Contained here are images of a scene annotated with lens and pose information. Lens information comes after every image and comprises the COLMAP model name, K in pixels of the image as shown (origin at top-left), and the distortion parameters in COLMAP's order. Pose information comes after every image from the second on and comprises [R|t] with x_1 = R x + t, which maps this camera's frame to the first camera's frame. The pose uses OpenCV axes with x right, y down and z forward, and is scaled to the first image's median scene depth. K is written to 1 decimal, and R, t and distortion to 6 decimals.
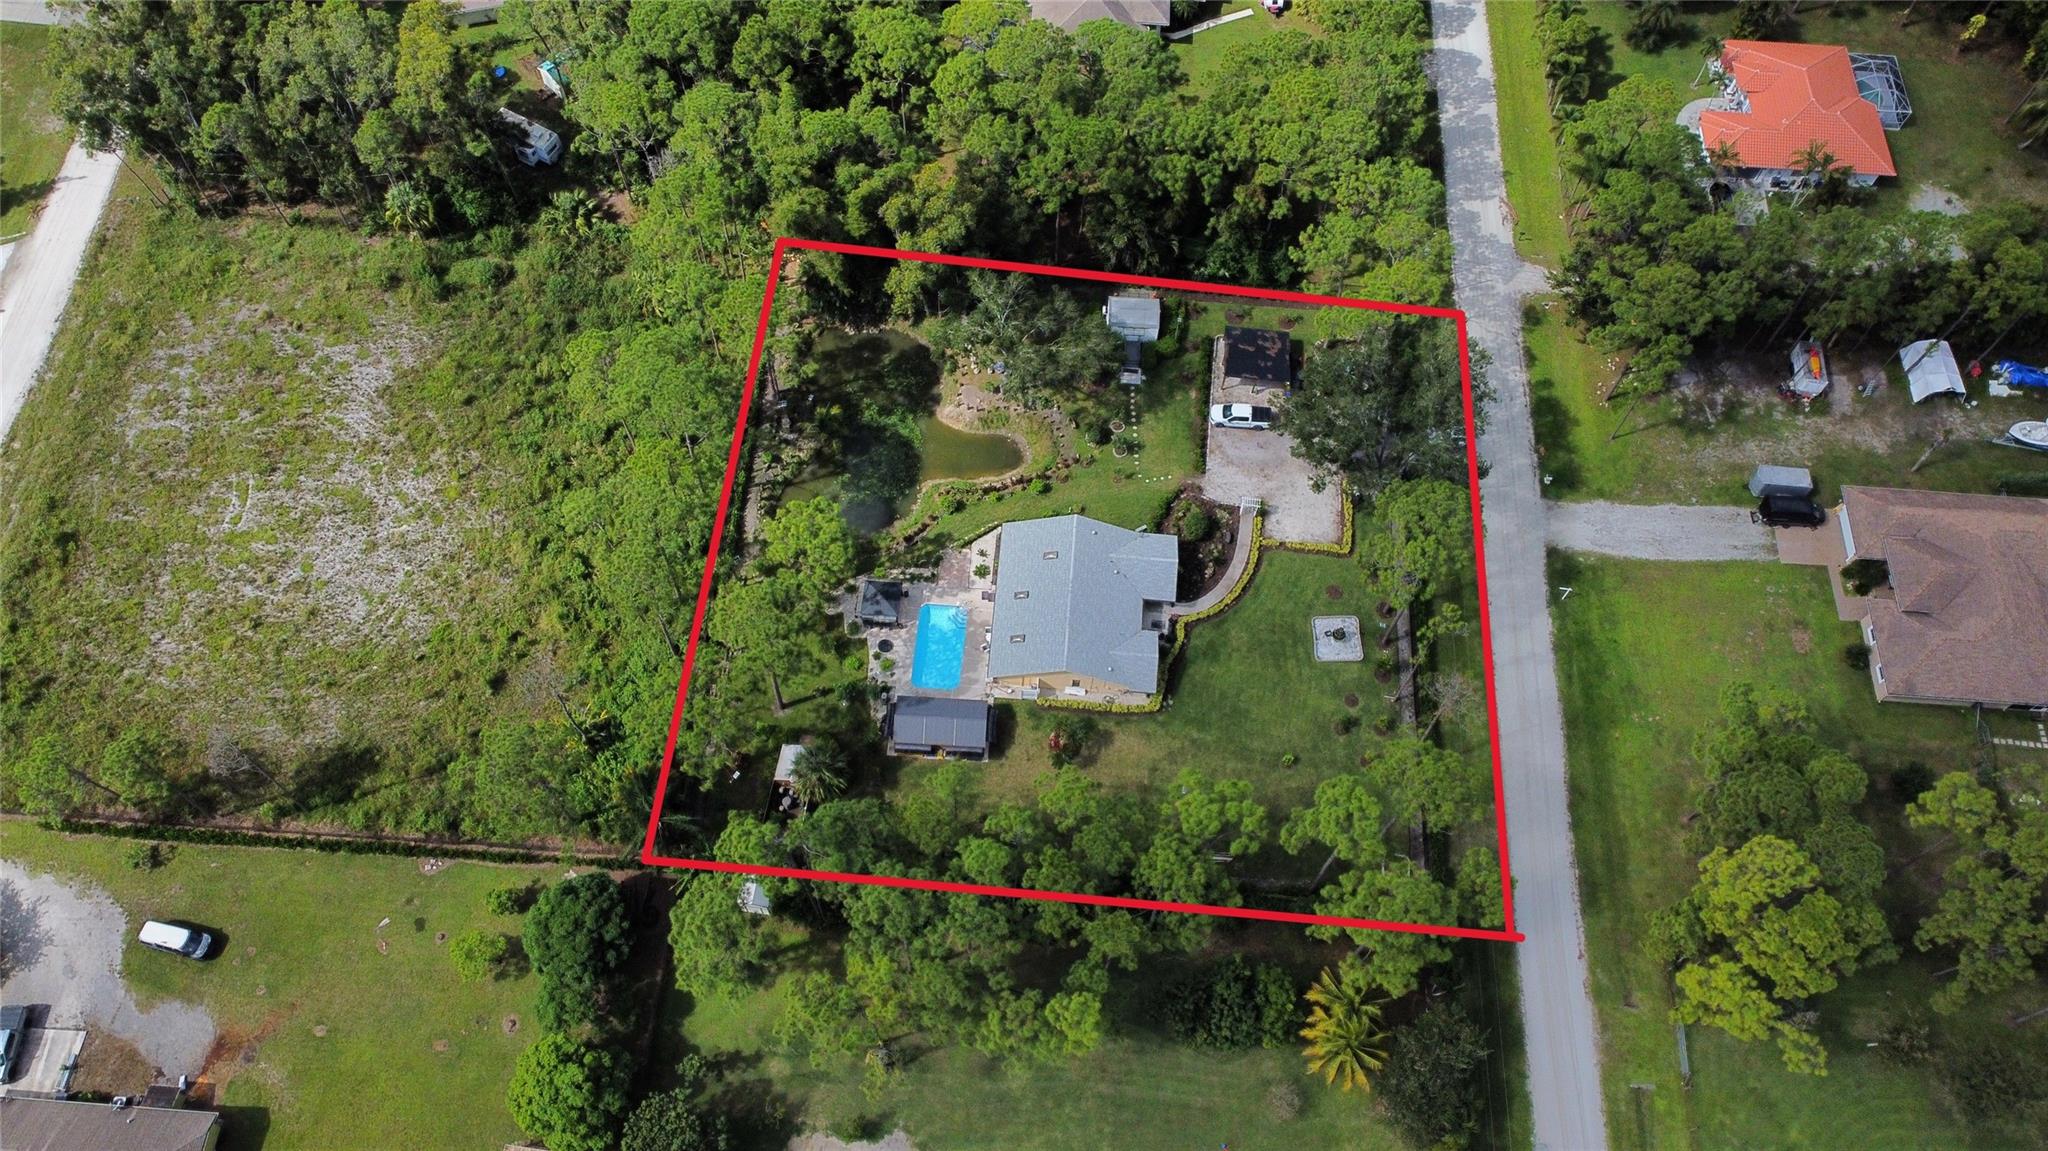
lens RADIAL K [[1536.7, 0, 1031.5], [0, 1536.7, 582.9], [0, 0, 1]] dist [0.004513, -0.001131]
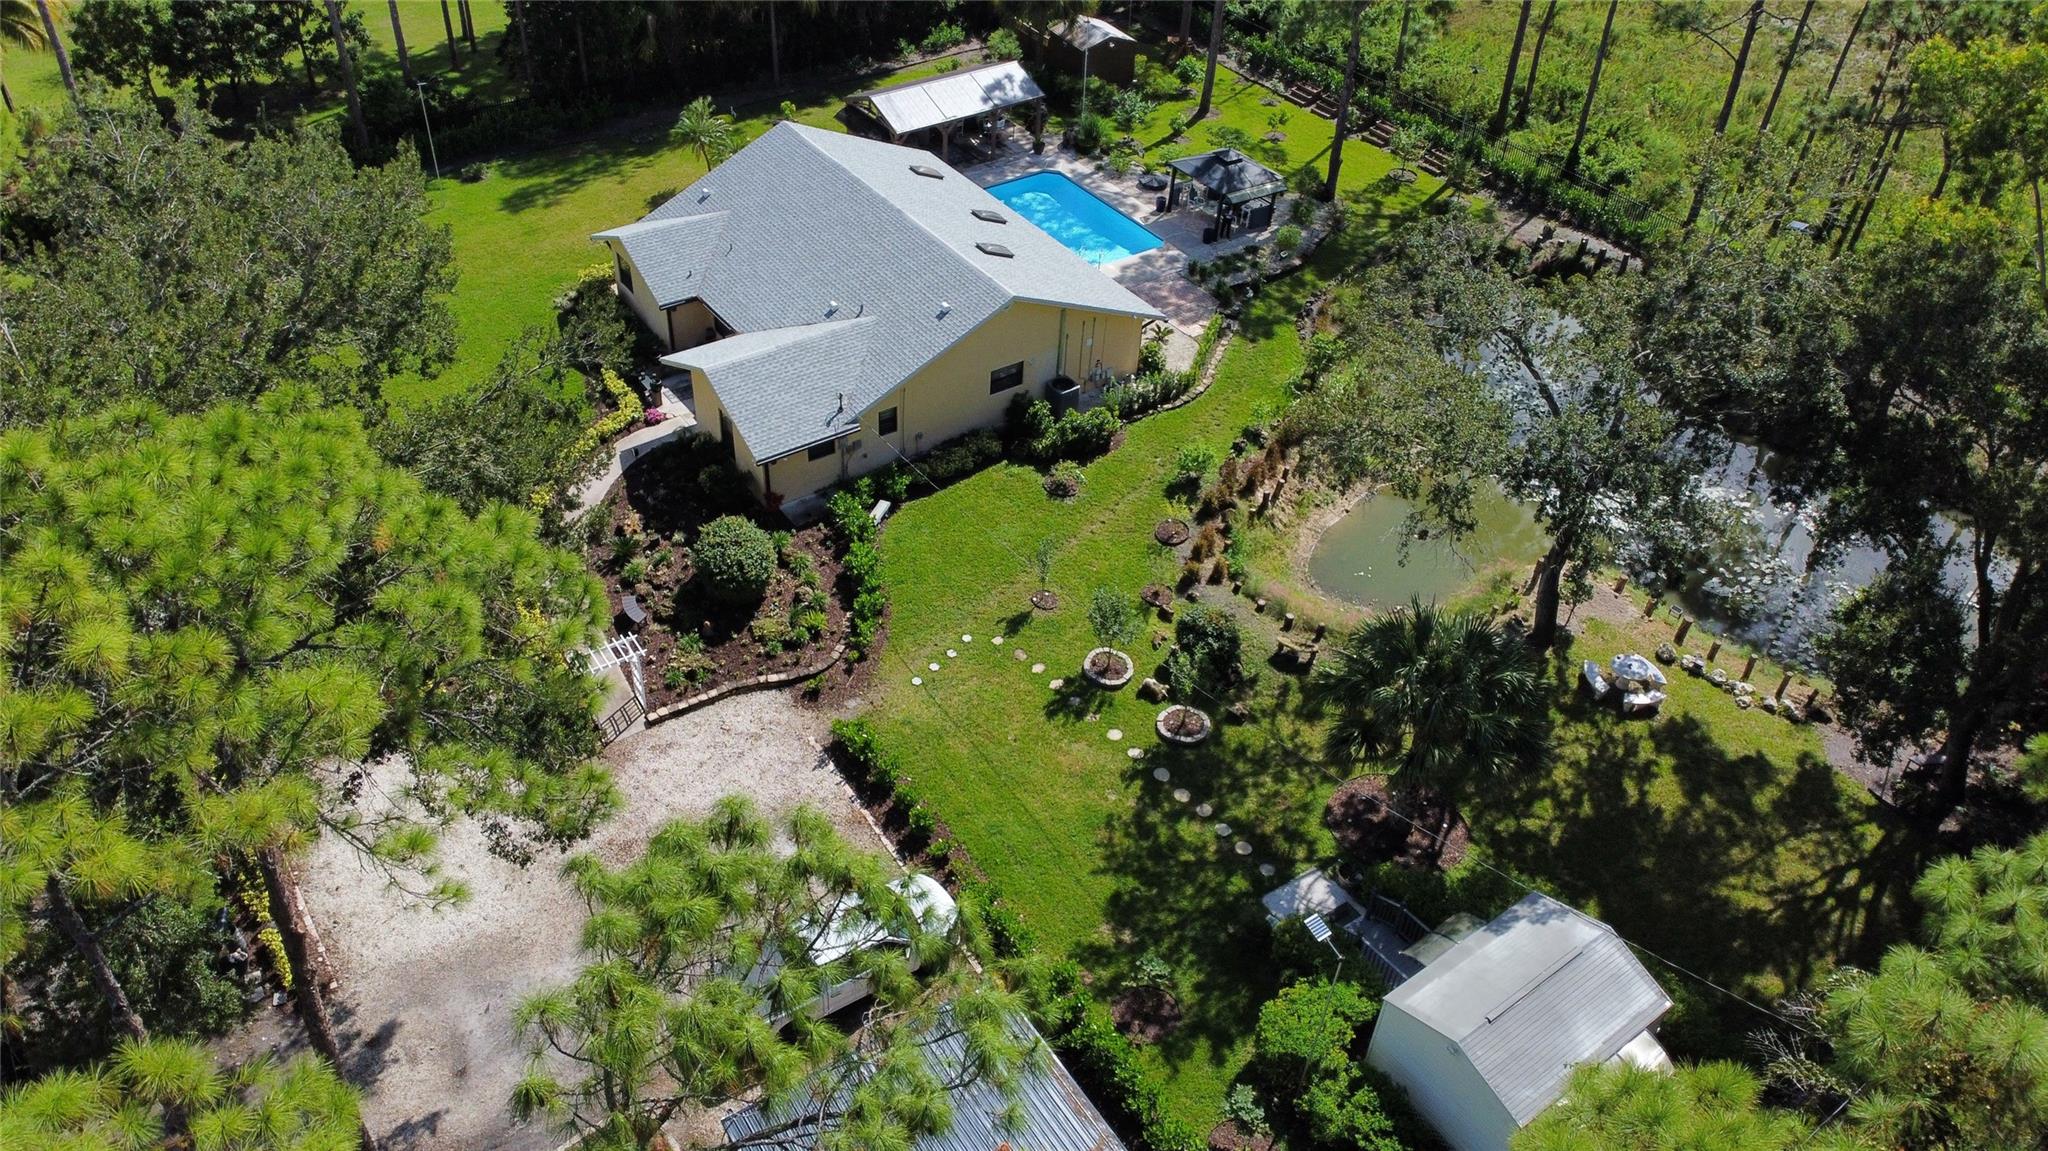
lens RADIAL K [[1536.7, 0, 1012.6], [0, 1536.7, 568.2], [0, 0, 1]] dist [0.004513, -0.001131]
pose [[-0.778515, 0.340431, -0.527278, 0.229658], [-0.585425, -0.091021, 0.805601, -0.323334], [0.226258, 0.935854, 0.270157, 0.932544]]
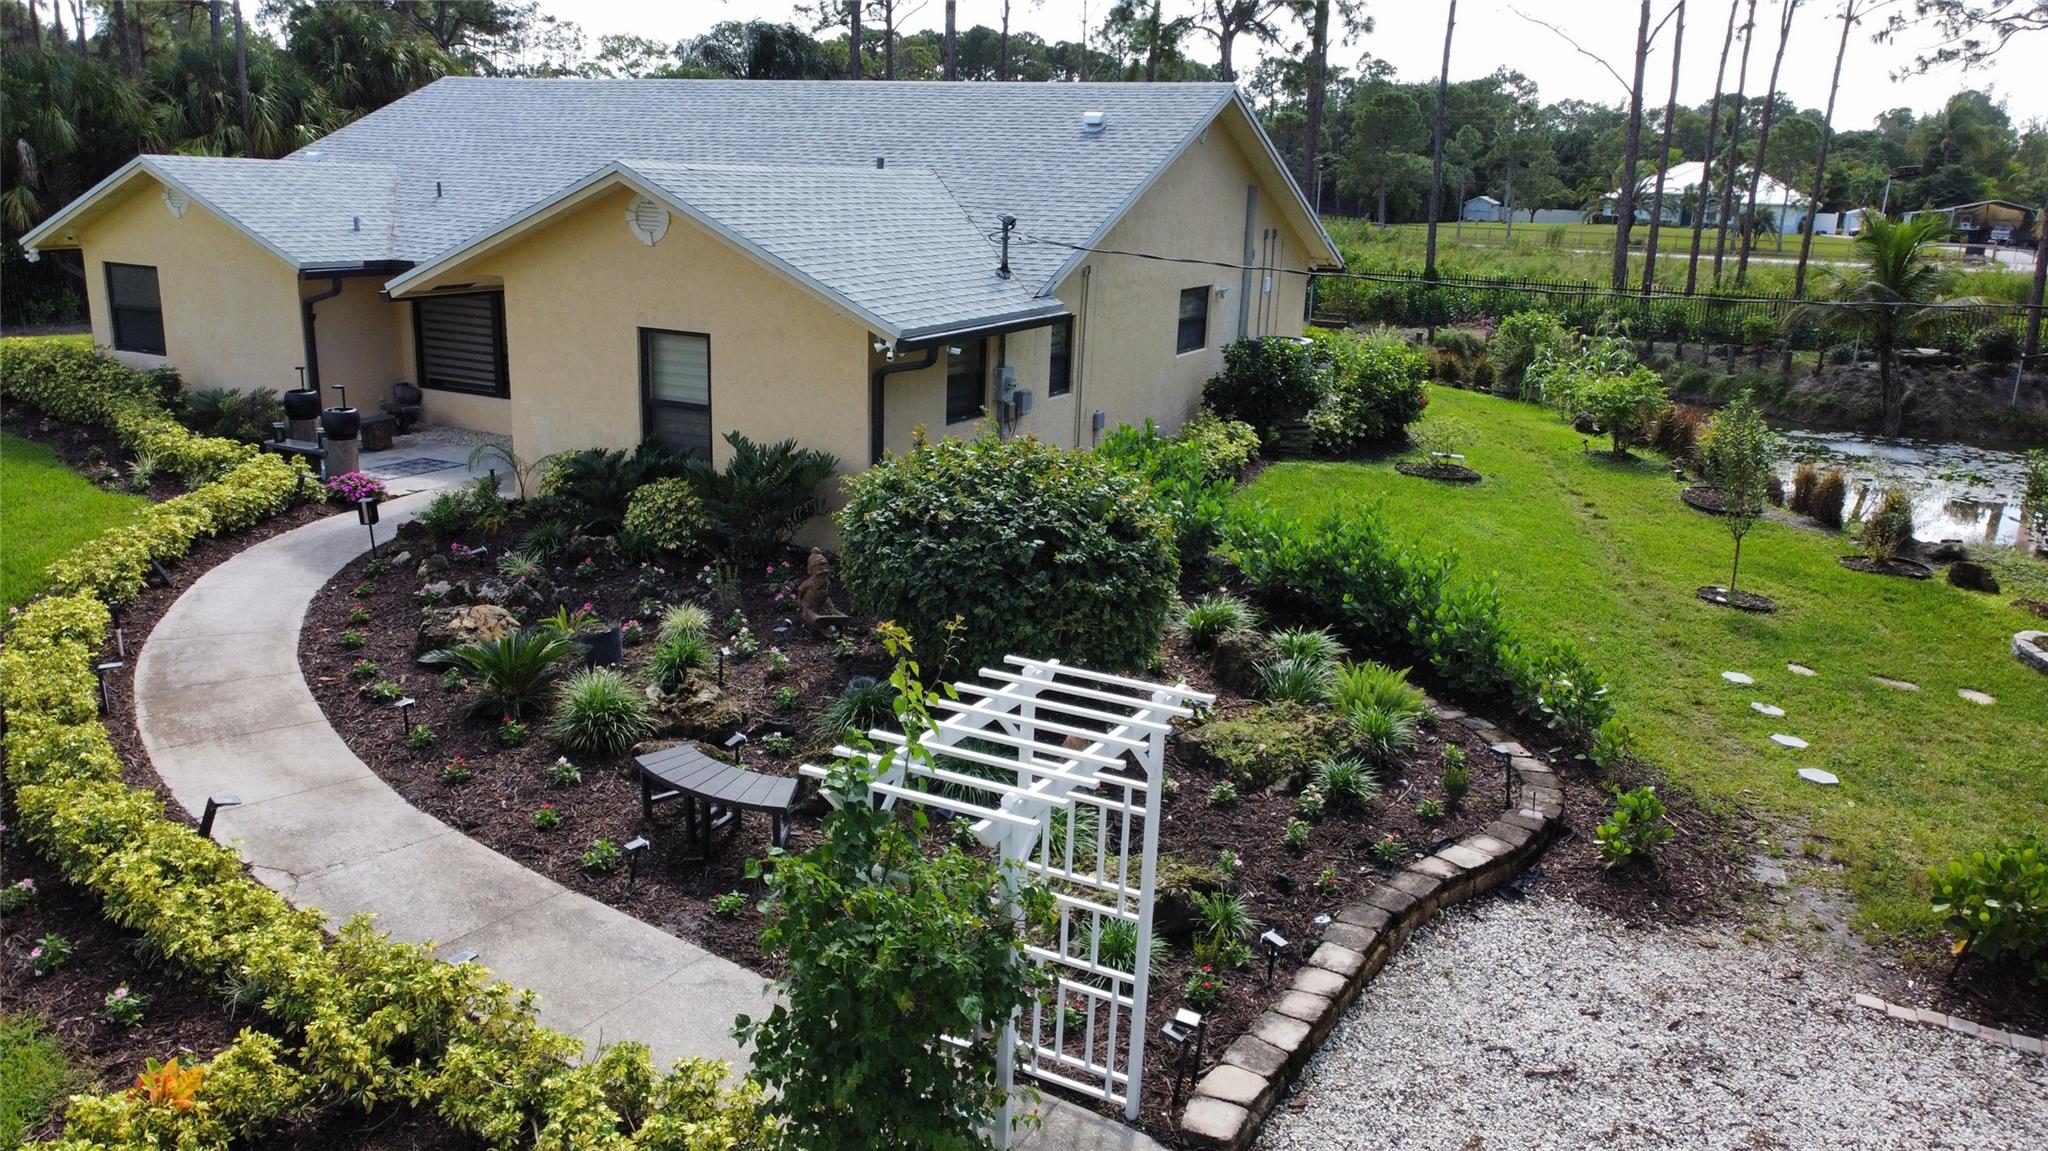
lens RADIAL K [[1536.7, 0, 1019.0], [0, 1536.7, 565.3], [0, 0, 1]] dist [0.004513, -0.001131]
pose [[-0.388256, 0.178289, -0.904141, 0.184175], [-0.839245, 0.336887, 0.426820, -0.074058], [0.380690, 0.924511, 0.018831, 1.001609]]
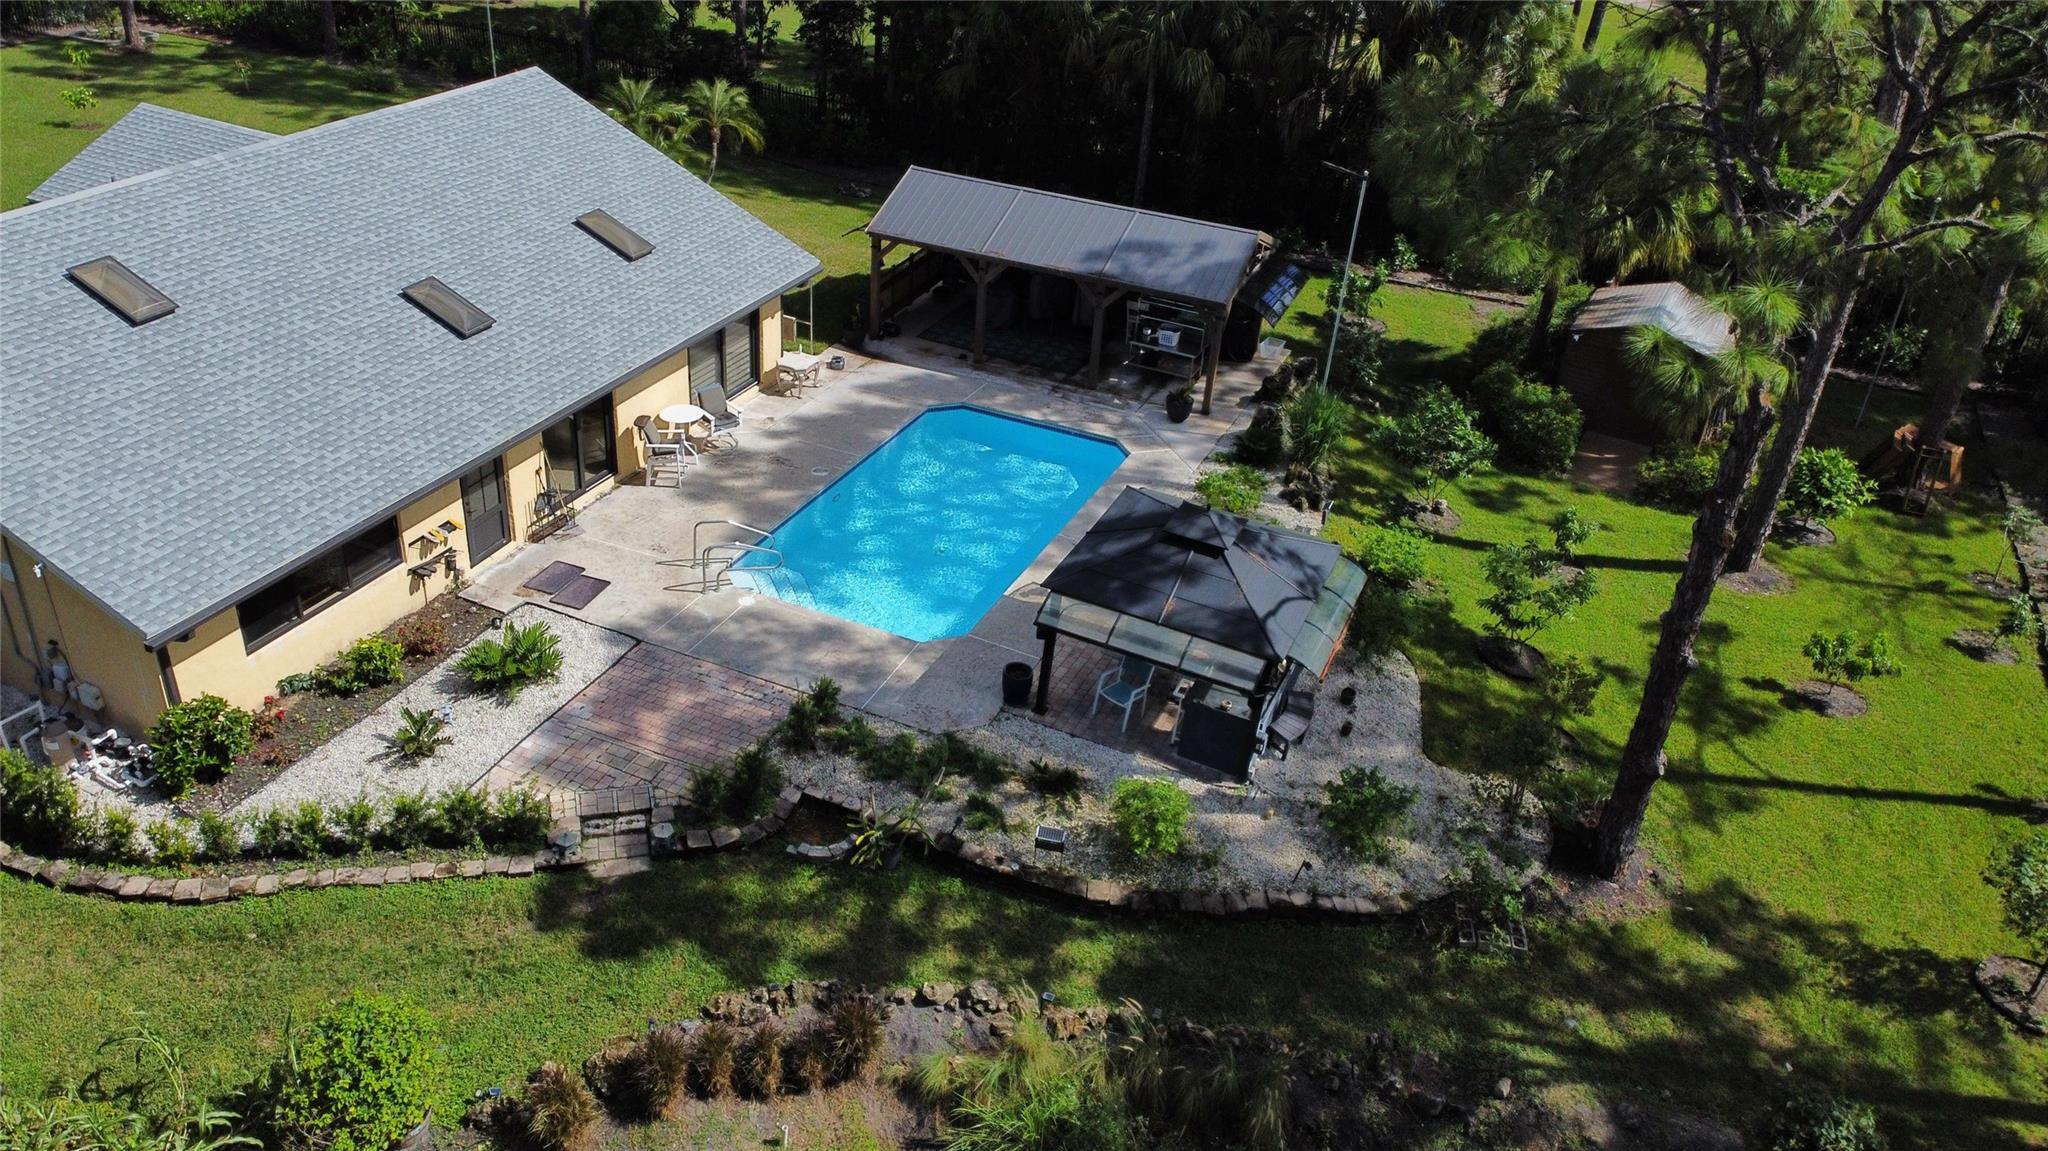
lens RADIAL K [[1536.7, 0, 1011.2], [0, 1536.7, 564.1], [0, 0, 1]] dist [0.004513, -0.001131]
pose [[-0.934790, -0.274931, 0.224902, -0.110477], [0.241191, -0.026487, 0.970116, -0.143782], [-0.260758, 0.961099, 0.091070, 0.951509]]
